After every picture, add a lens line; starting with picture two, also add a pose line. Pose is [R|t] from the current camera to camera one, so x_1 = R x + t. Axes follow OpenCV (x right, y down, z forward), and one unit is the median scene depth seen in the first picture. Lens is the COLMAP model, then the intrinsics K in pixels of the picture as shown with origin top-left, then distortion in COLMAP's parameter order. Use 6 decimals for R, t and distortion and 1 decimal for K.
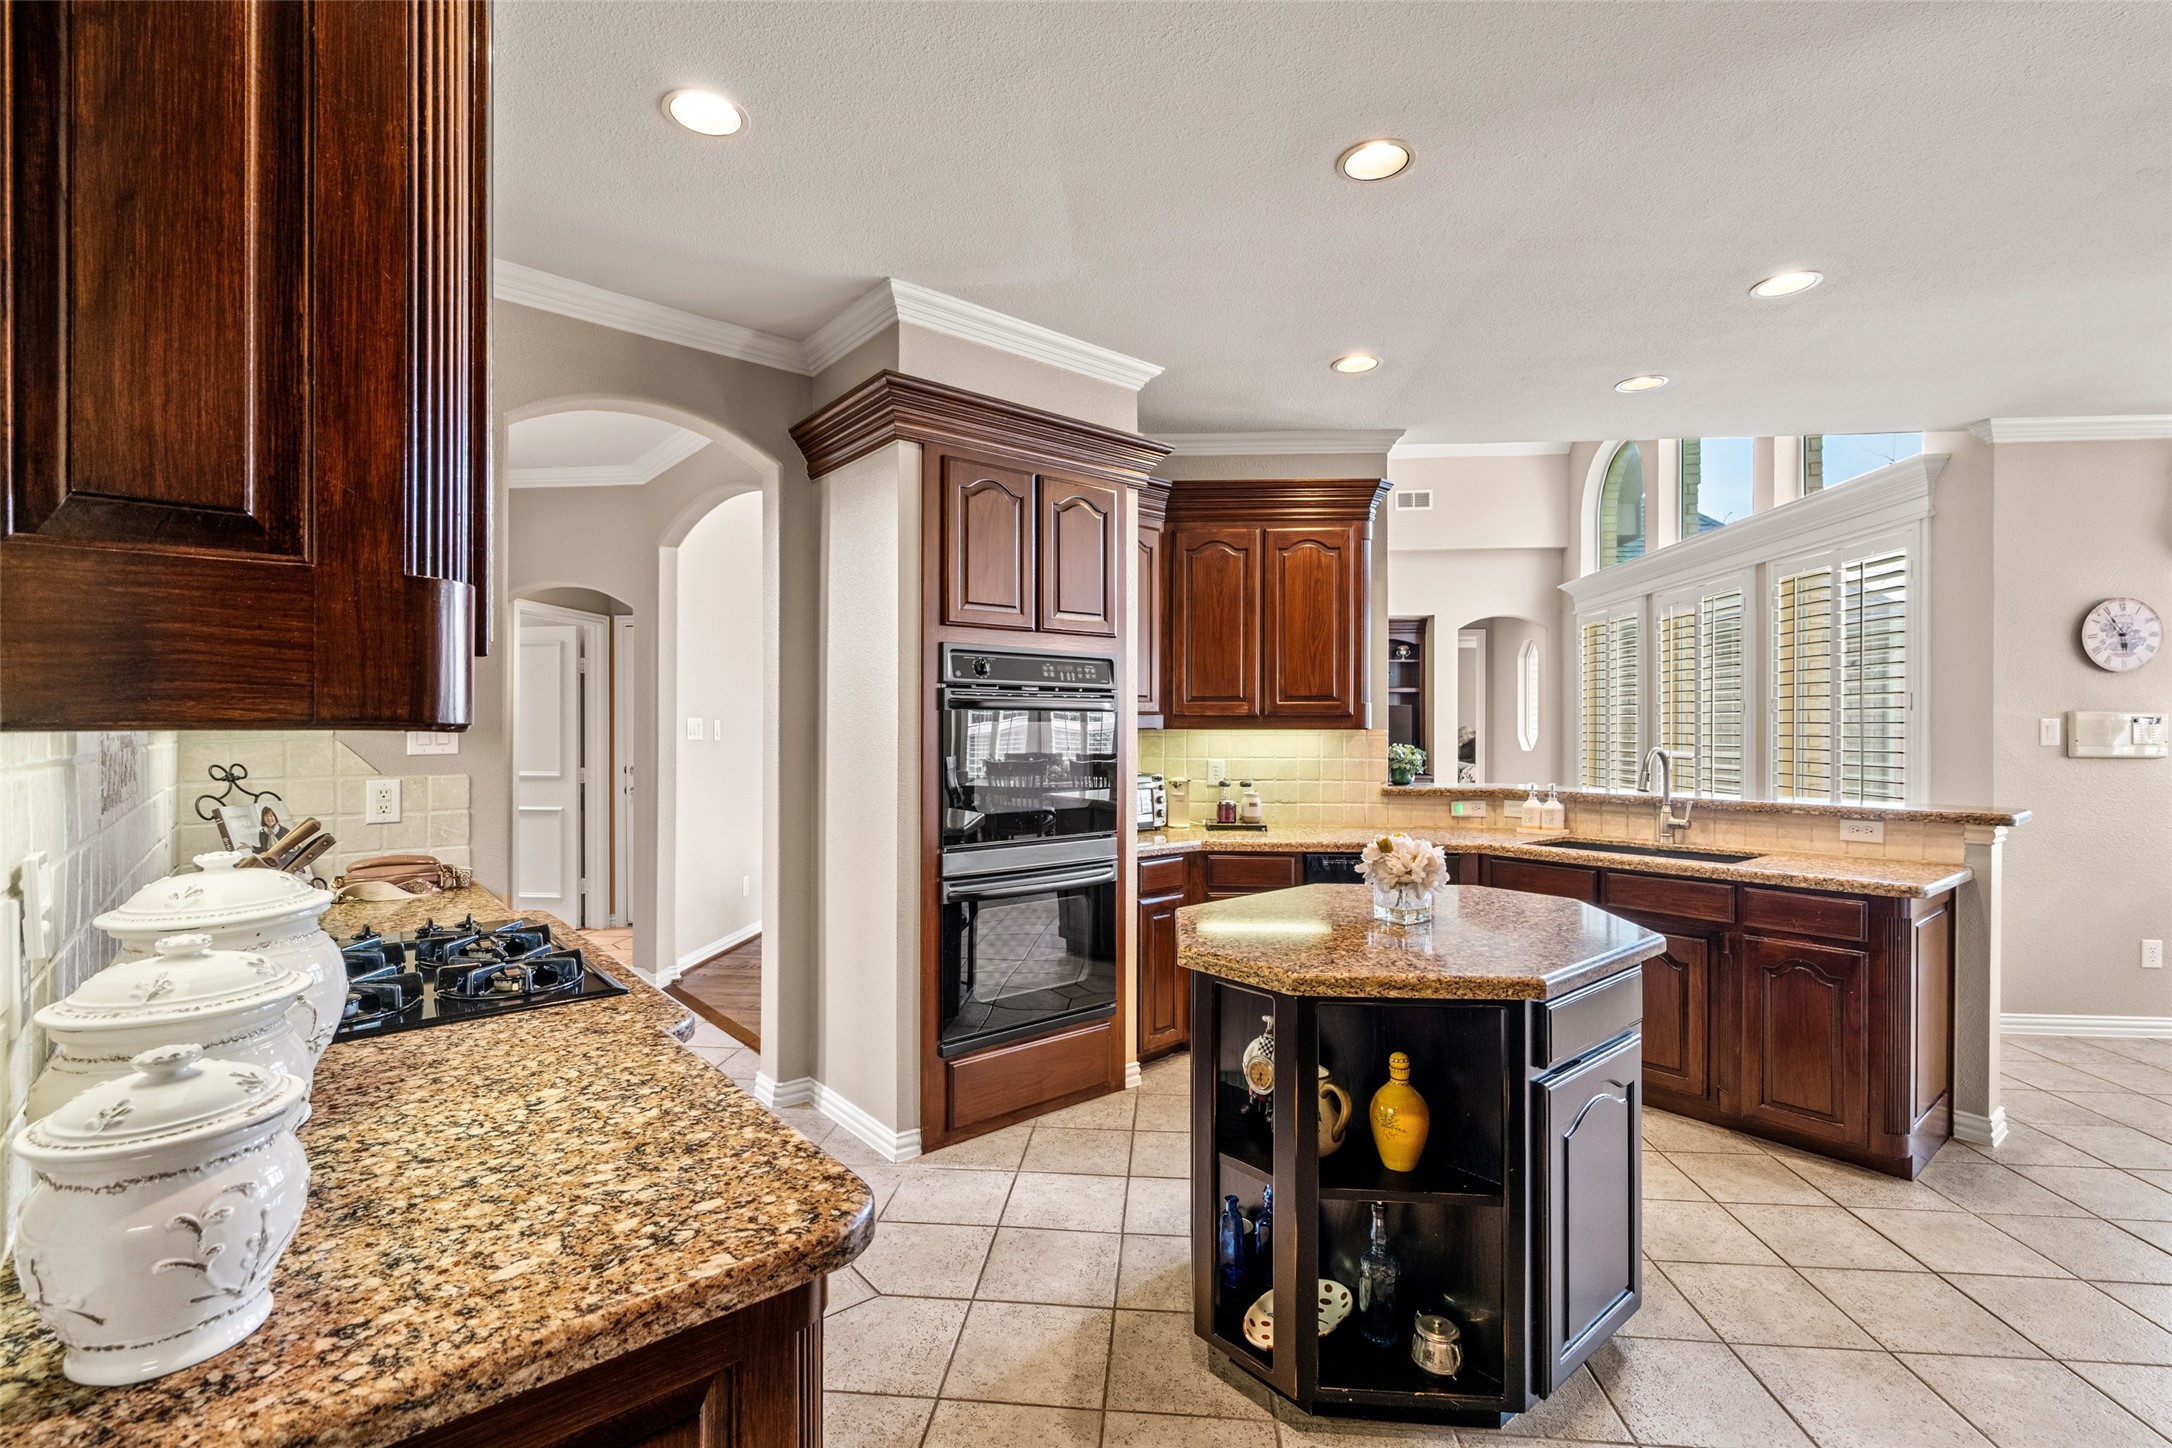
lens RADIAL K [[989.5, 0, 1080.6], [0, 989.5, 725.4], [0, 0, 1]] dist [0.005709, 0.000790]
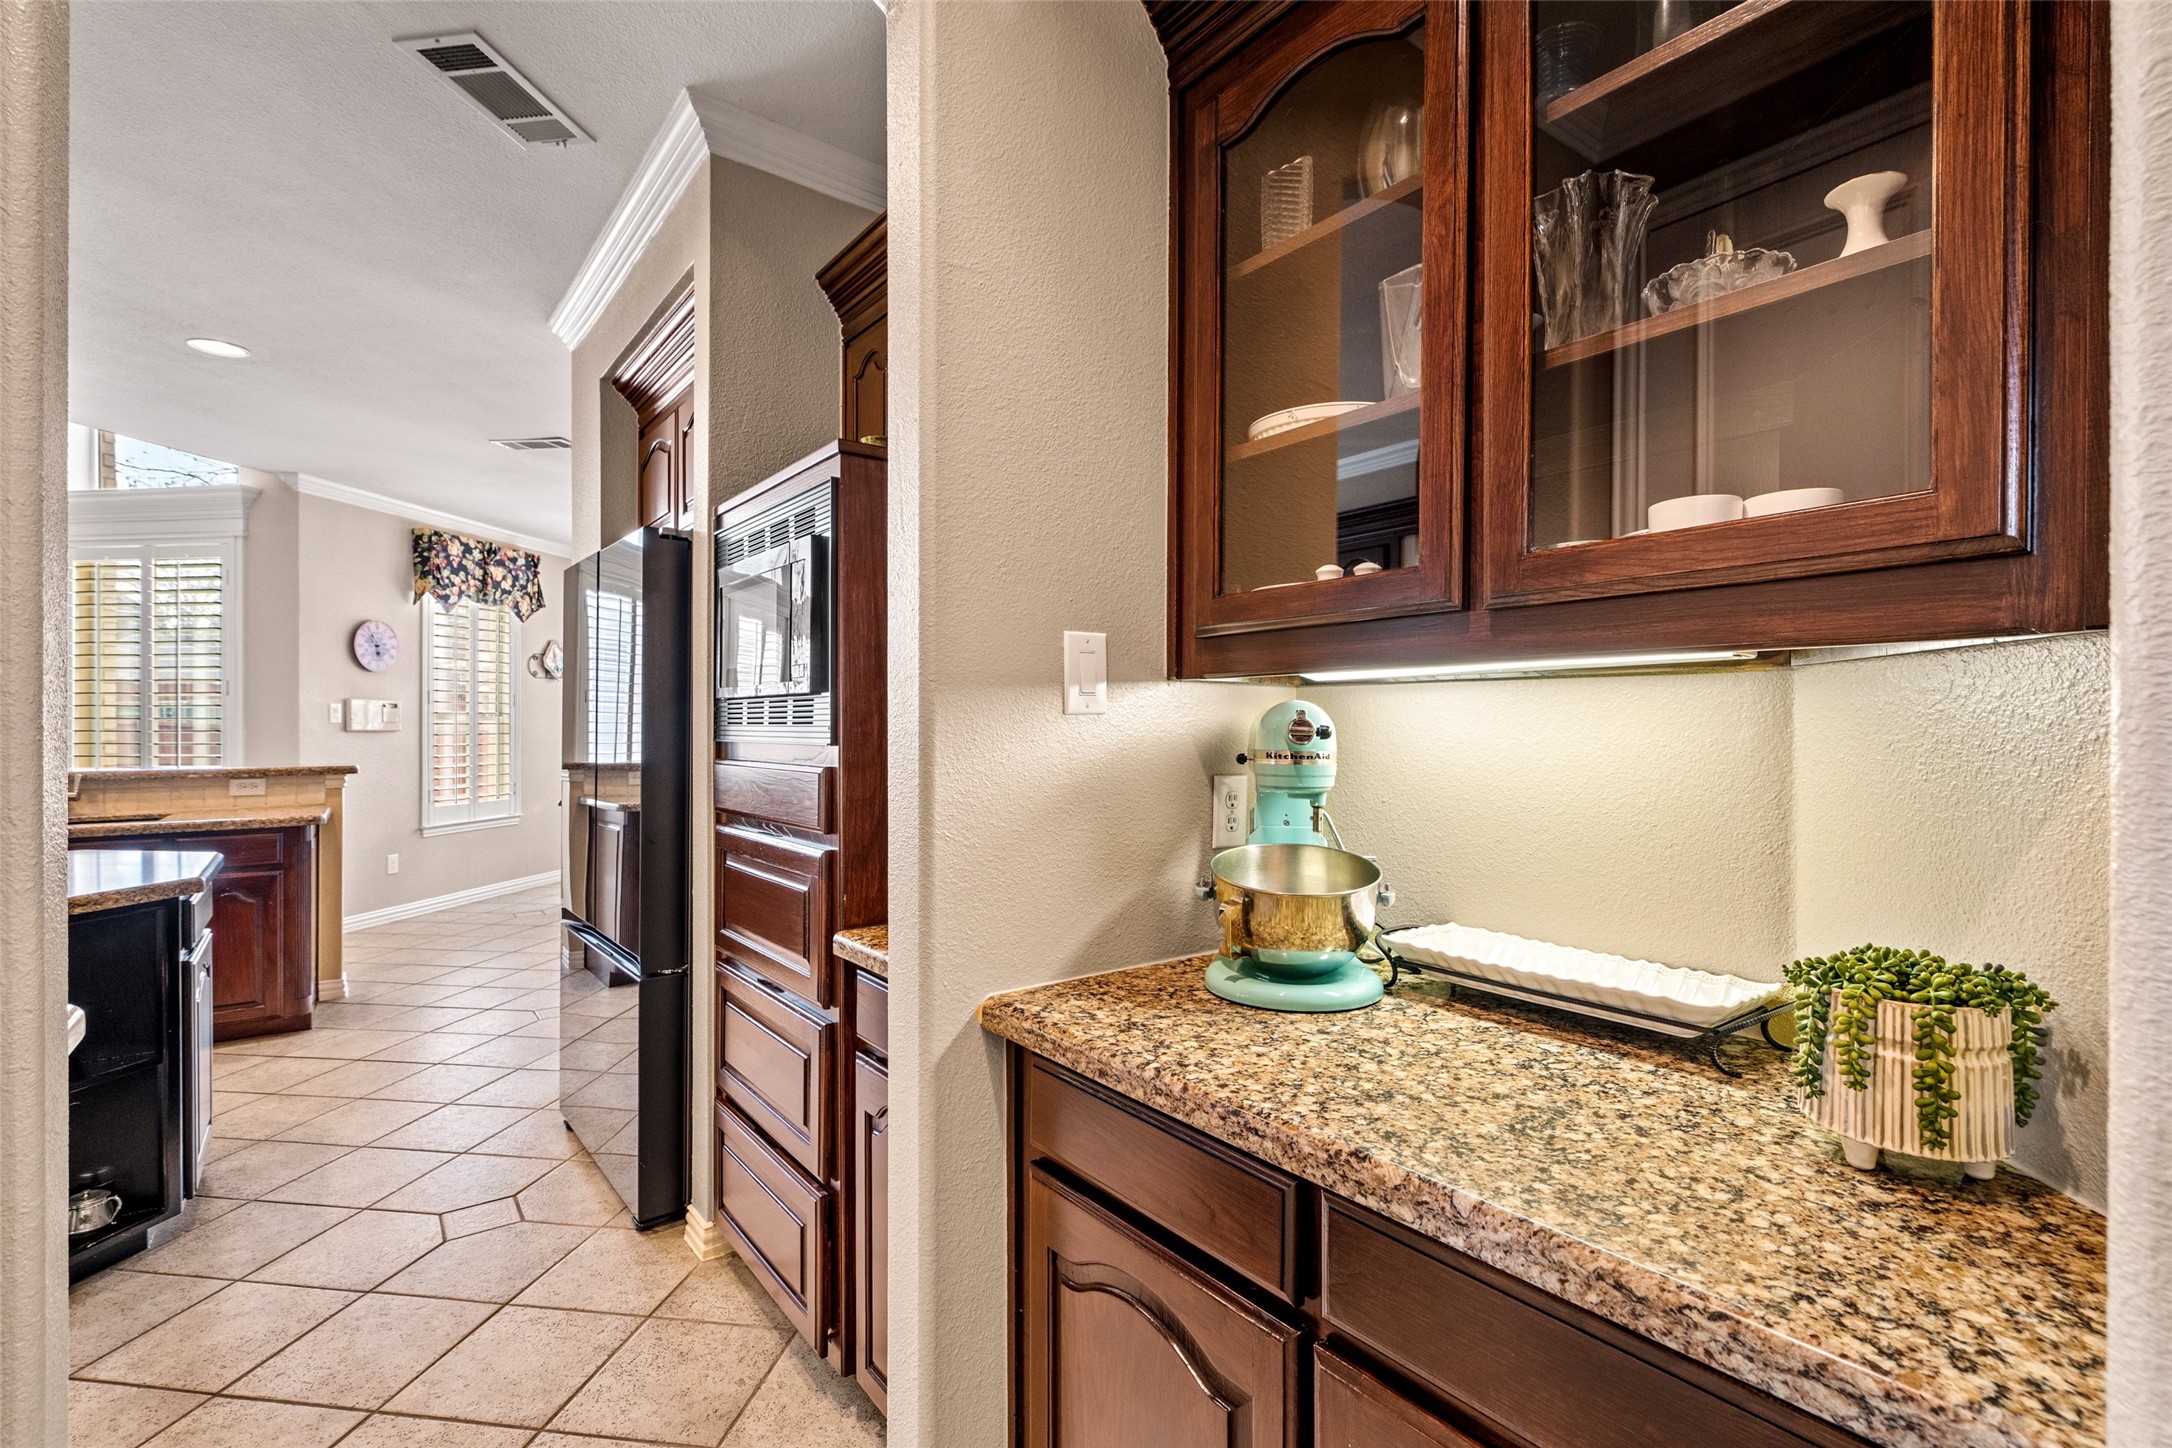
lens RADIAL K [[989.5, 0, 1088.8], [0, 989.5, 727.9], [0, 0, 1]] dist [0.005709, 0.000790]
pose [[0.059590, -0.006843, 0.998199, -0.368331], [0.000568, 0.999977, 0.006822, 0.020587], [-0.998223, 0.000161, 0.059592, -0.128282]]
